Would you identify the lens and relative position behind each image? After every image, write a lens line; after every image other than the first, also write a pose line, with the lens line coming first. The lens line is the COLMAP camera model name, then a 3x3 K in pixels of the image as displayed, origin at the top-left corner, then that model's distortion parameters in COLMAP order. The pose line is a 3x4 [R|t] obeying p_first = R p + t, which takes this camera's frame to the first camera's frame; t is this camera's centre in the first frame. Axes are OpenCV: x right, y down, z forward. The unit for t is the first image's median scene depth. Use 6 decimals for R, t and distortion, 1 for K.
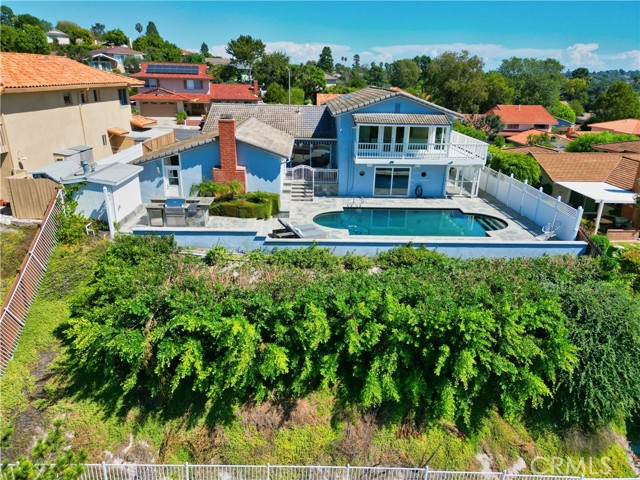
lens RADIAL K [[455.9, 0, 319.0], [0, 455.9, 245.6], [0, 0, 1]] dist [0.055093, -0.045266]
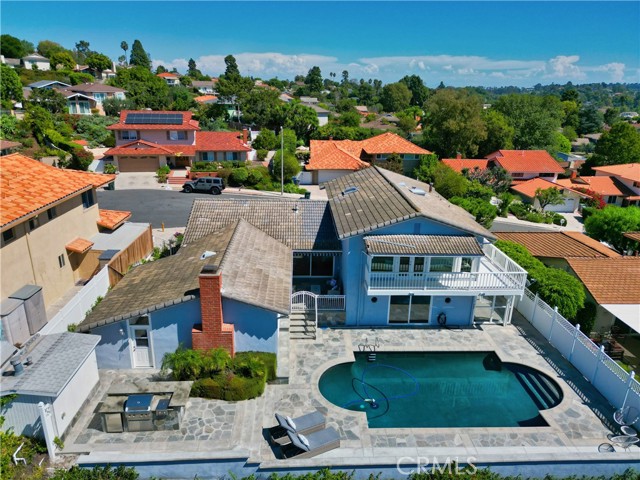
lens RADIAL K [[455.9, 0, 319.0], [0, 455.9, 239.6], [0, 0, 1]] dist [0.055093, -0.045266]
pose [[0.999675, -0.005452, 0.024917, -0.024392], [0.006149, 0.999590, -0.027968, -0.224976], [-0.024754, 0.028112, 0.999298, 0.153101]]
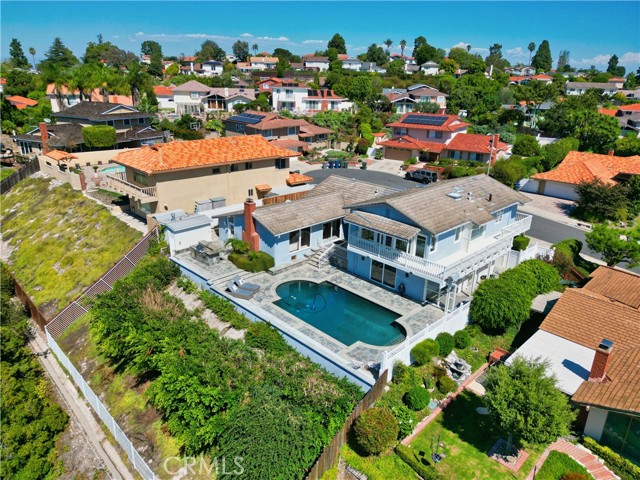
lens RADIAL K [[455.9, 0, 321.4], [0, 455.9, 239.9], [0, 0, 1]] dist [0.055093, -0.045266]
pose [[0.679468, 0.249495, -0.689982, 0.752633], [-0.262653, 0.960798, 0.088770, -0.256693], [0.685081, 0.120910, 0.718363, 0.067267]]
